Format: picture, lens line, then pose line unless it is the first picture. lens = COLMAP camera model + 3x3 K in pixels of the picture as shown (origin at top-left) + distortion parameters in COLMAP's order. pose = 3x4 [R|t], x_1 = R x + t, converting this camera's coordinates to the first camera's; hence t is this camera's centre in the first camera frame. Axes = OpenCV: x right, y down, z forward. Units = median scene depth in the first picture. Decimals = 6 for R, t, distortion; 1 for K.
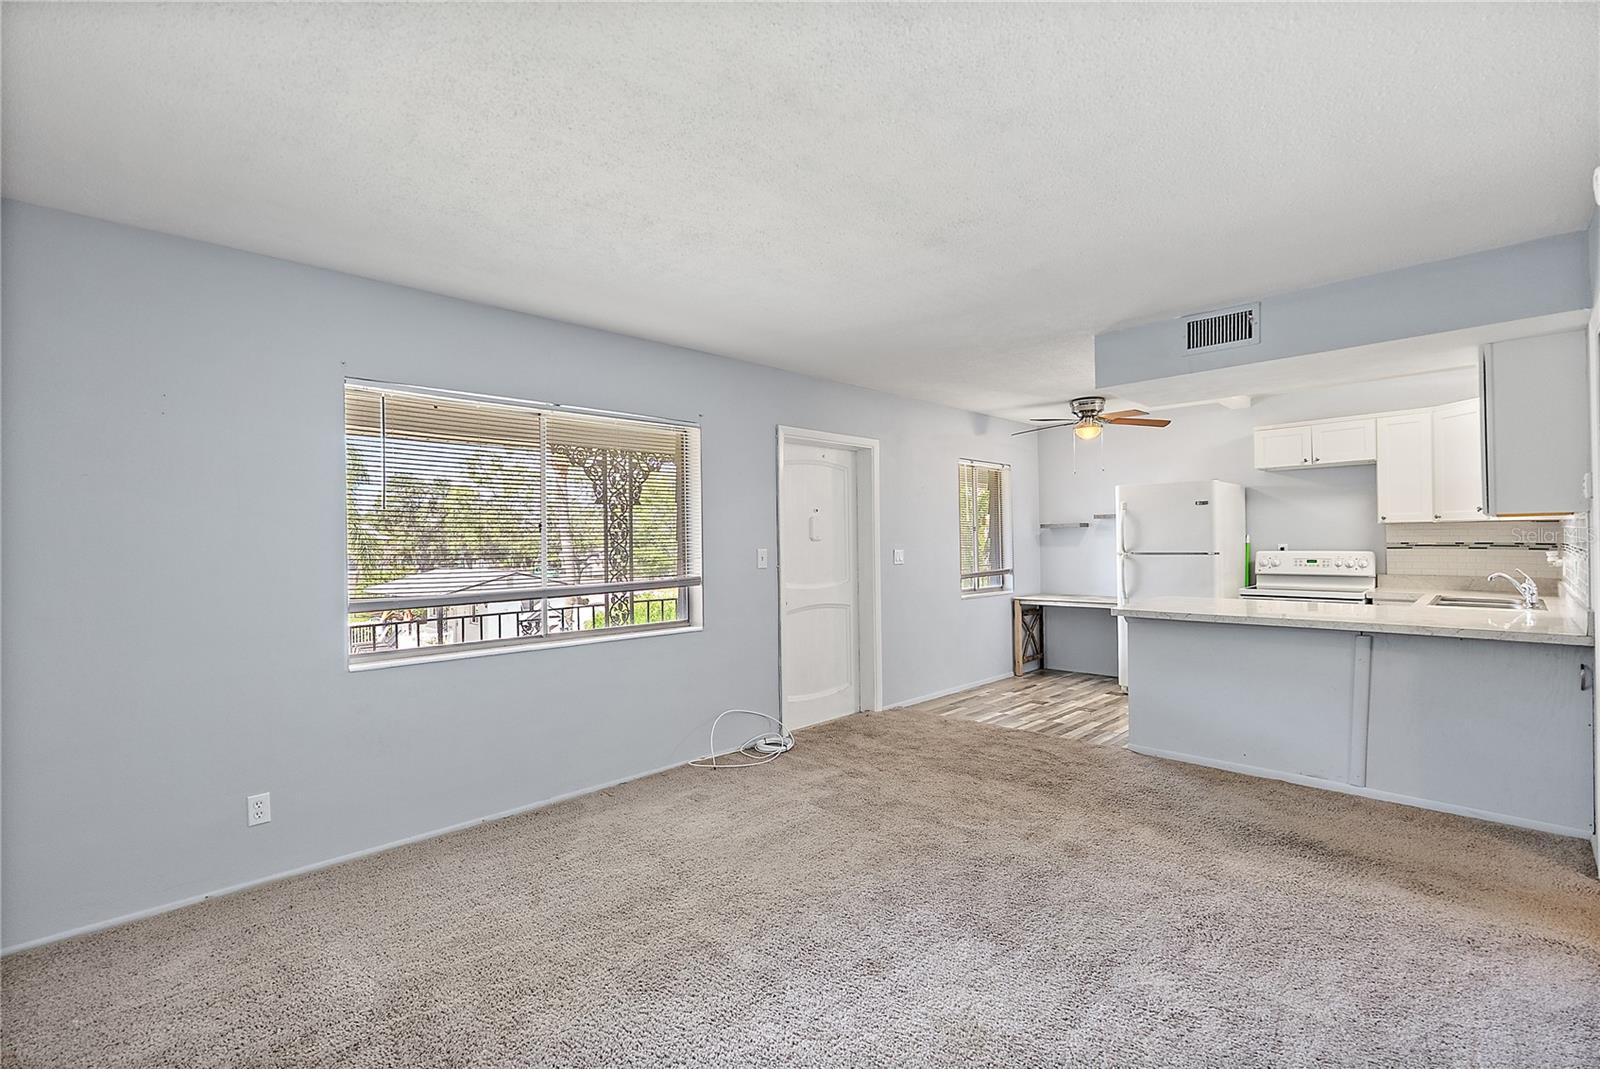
lens RADIAL K [[725.3, 0, 806.1], [0, 725.3, 537.0], [0, 0, 1]] dist [0.005199, 0.000087]
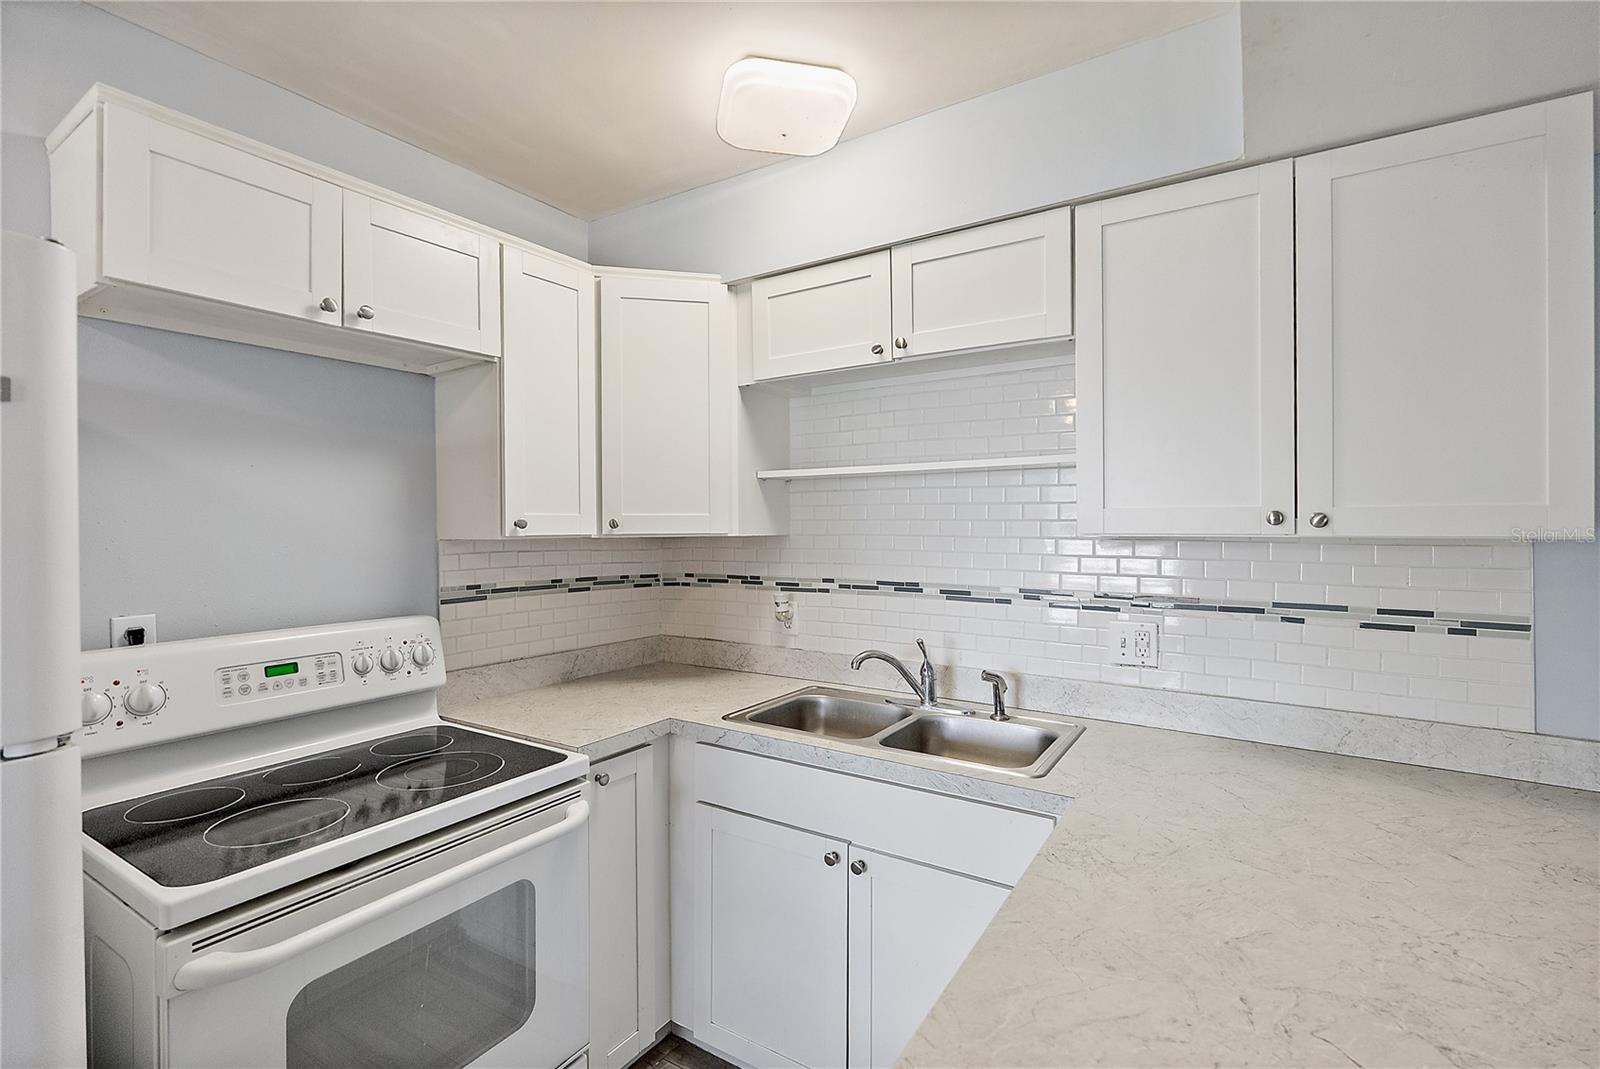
lens RADIAL K [[725.3, 0, 799.4], [0, 725.3, 535.7], [0, 0, 1]] dist [0.005199, 0.000087]
pose [[-0.209529, 0.004231, 0.977793, 0.375877], [0.000194, 0.999991, -0.004285, -0.016591], [-0.977802, -0.000708, -0.209528, 0.857164]]
